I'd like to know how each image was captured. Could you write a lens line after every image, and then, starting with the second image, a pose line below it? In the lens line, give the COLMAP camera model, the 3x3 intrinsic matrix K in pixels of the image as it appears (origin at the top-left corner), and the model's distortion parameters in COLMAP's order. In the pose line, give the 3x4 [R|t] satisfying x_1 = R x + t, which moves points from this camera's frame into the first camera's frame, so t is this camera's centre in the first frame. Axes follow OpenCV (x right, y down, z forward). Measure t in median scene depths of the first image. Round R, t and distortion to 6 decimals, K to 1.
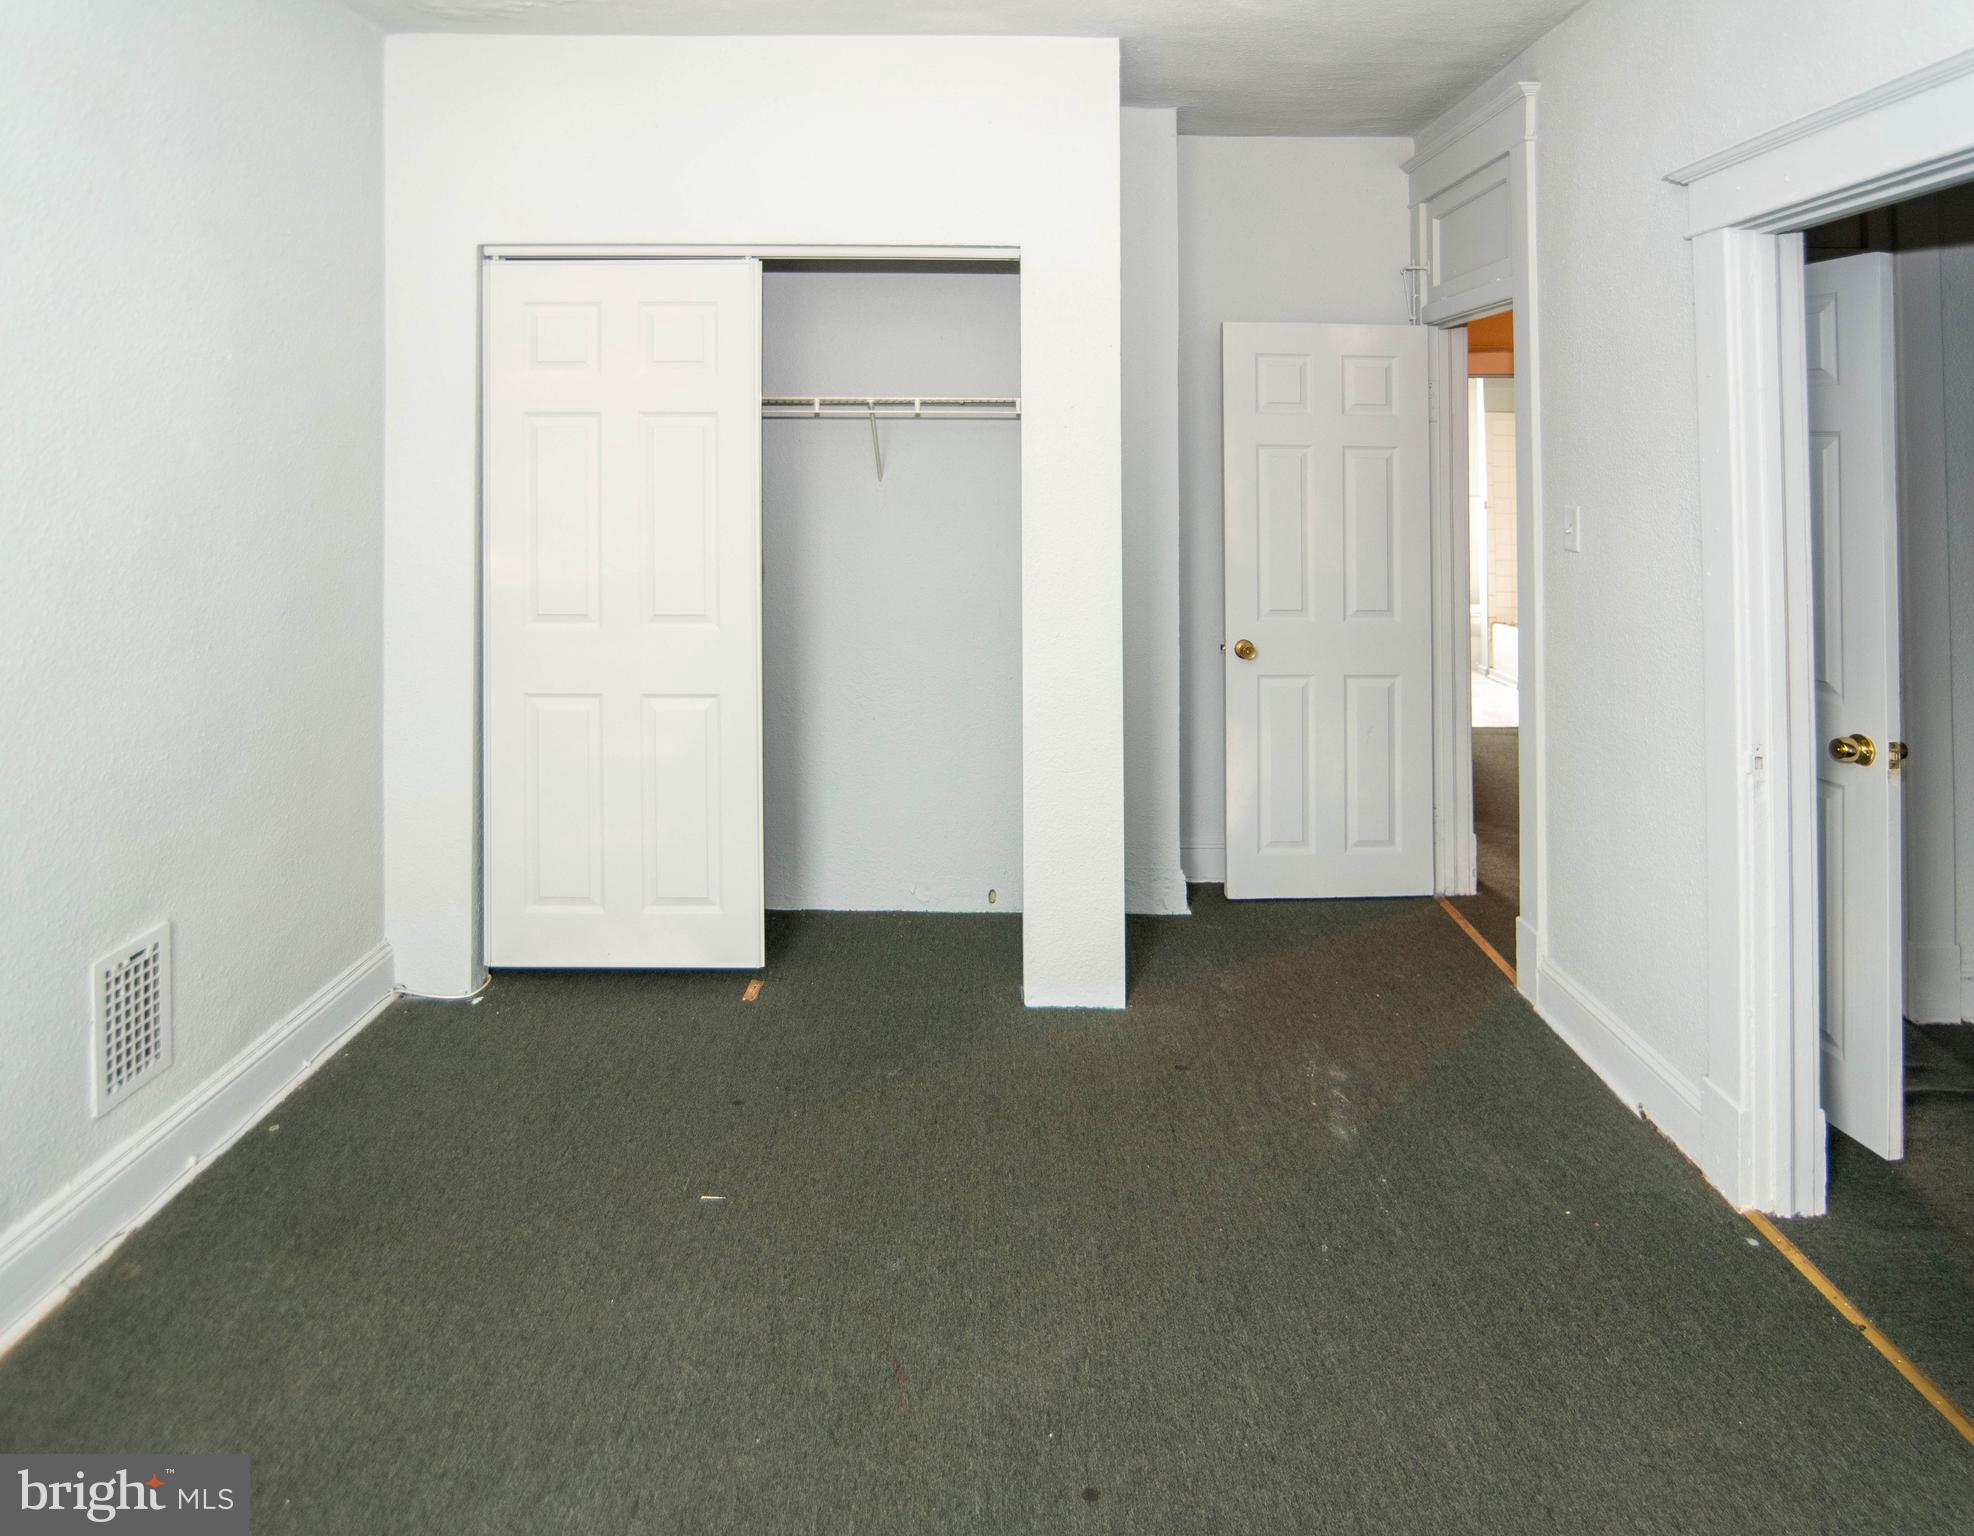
lens RADIAL K [[1128.2, 0, 987.0], [0, 1128.2, 768.0], [0, 0, 1]] dist [-0.001293, -0.000245]
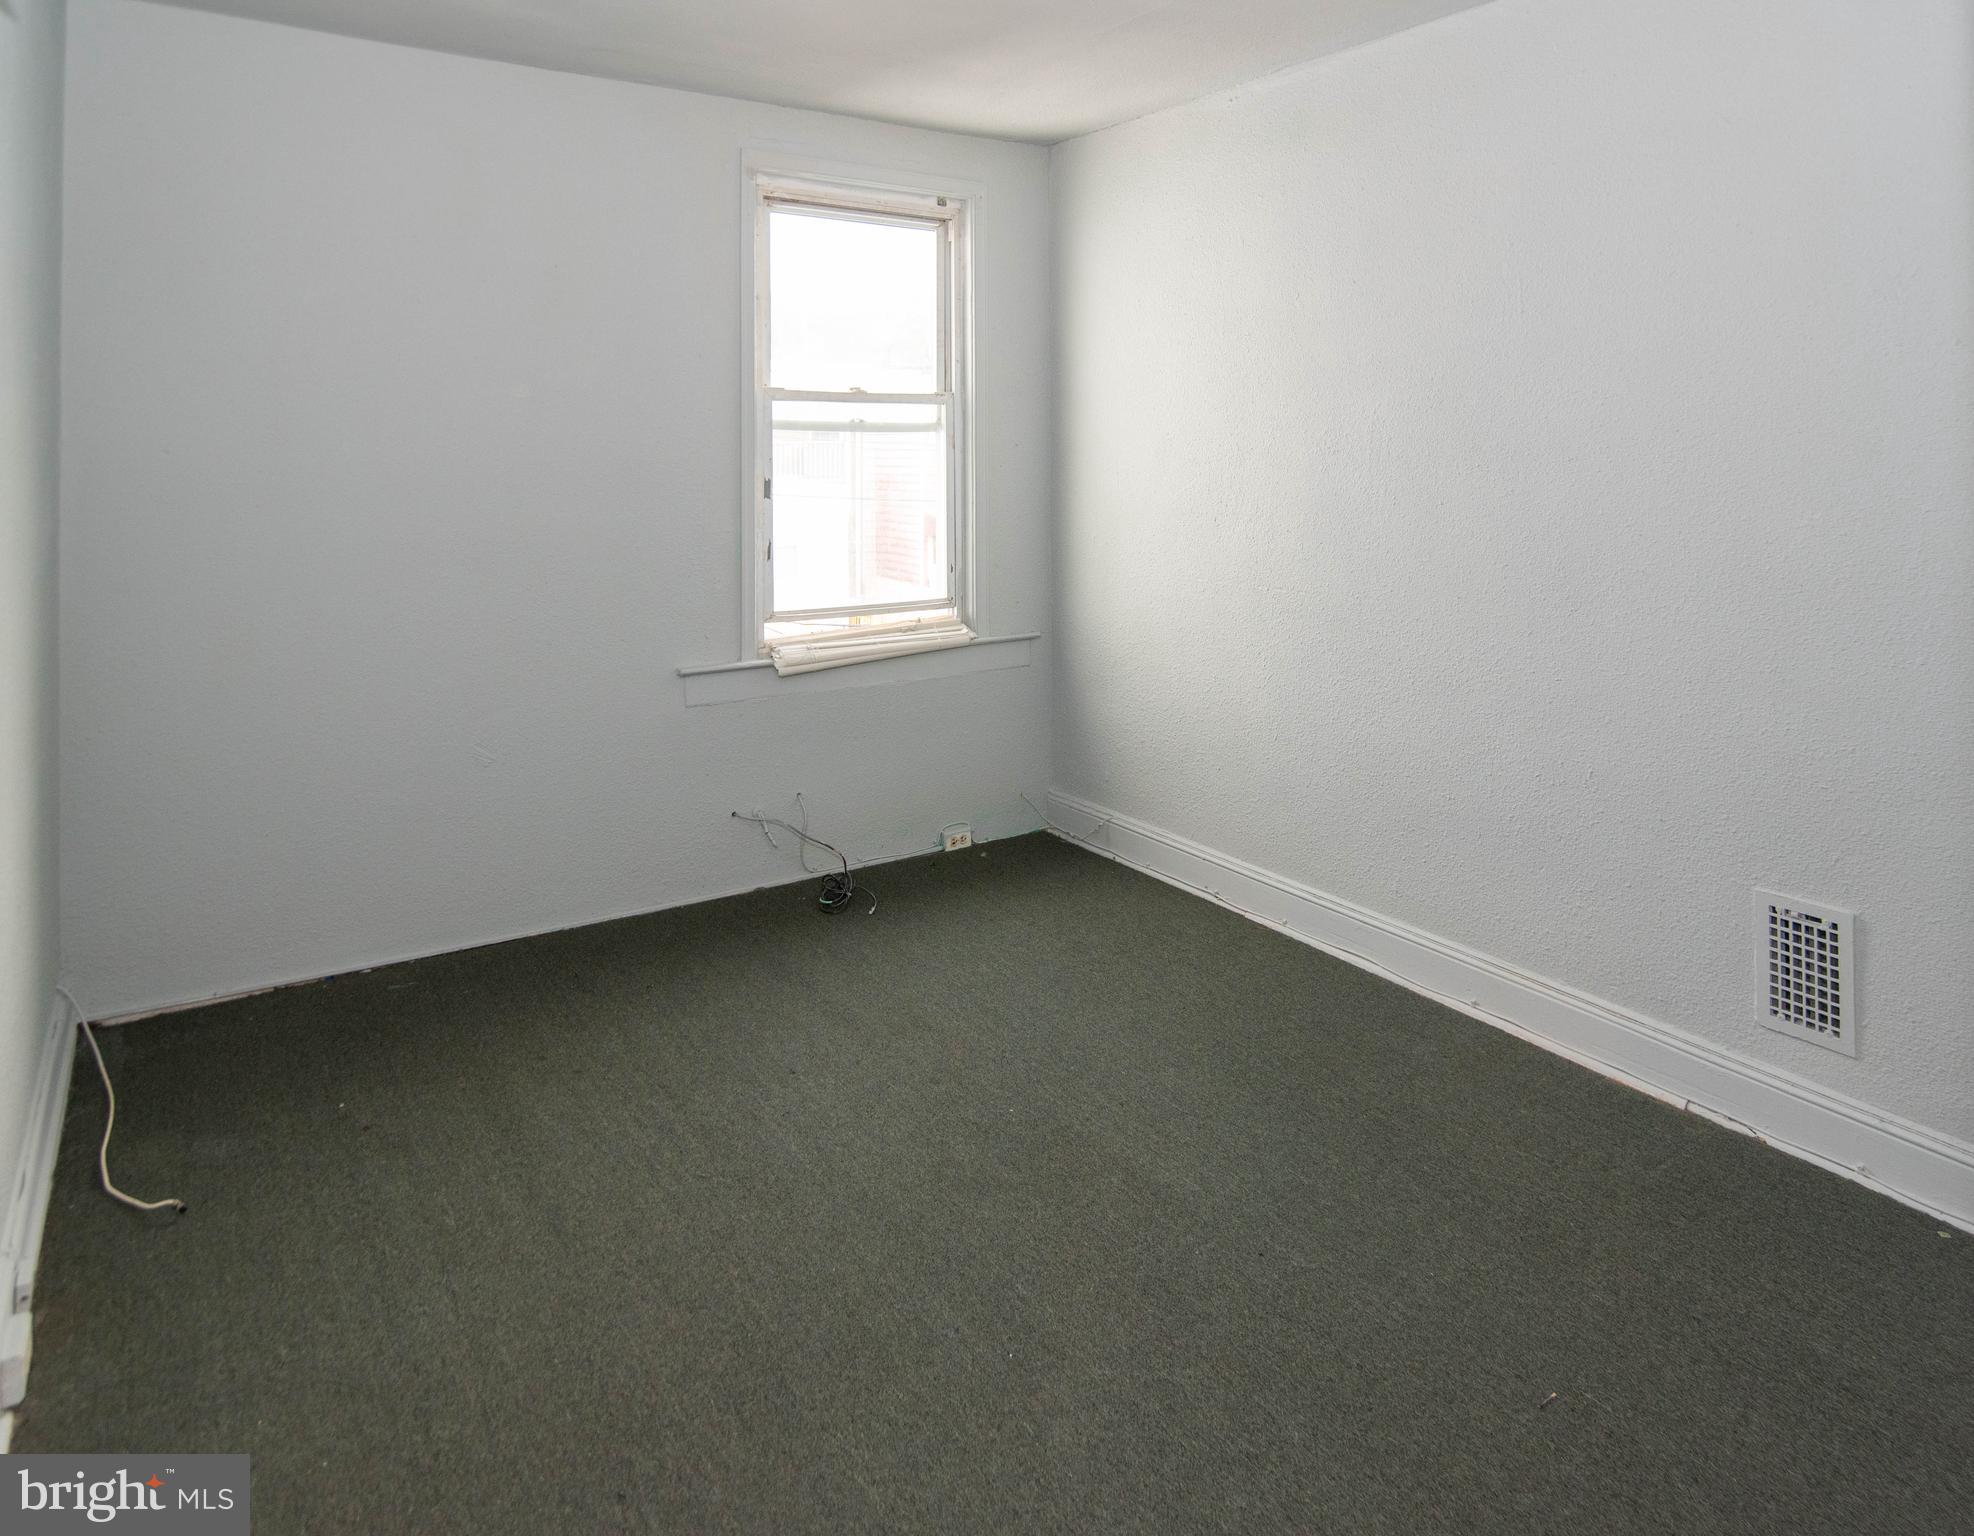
lens RADIAL K [[1216.9, 0, 987.0], [0, 1216.9, 768.0], [0, 0, 1]] dist [0.001031, 0.000178]
pose [[-0.822140, 0.132868, -0.553563, 0.557161], [-0.164224, 0.875692, 0.454087, -0.374181], [0.545084, 0.464231, -0.698121, 1.319741]]
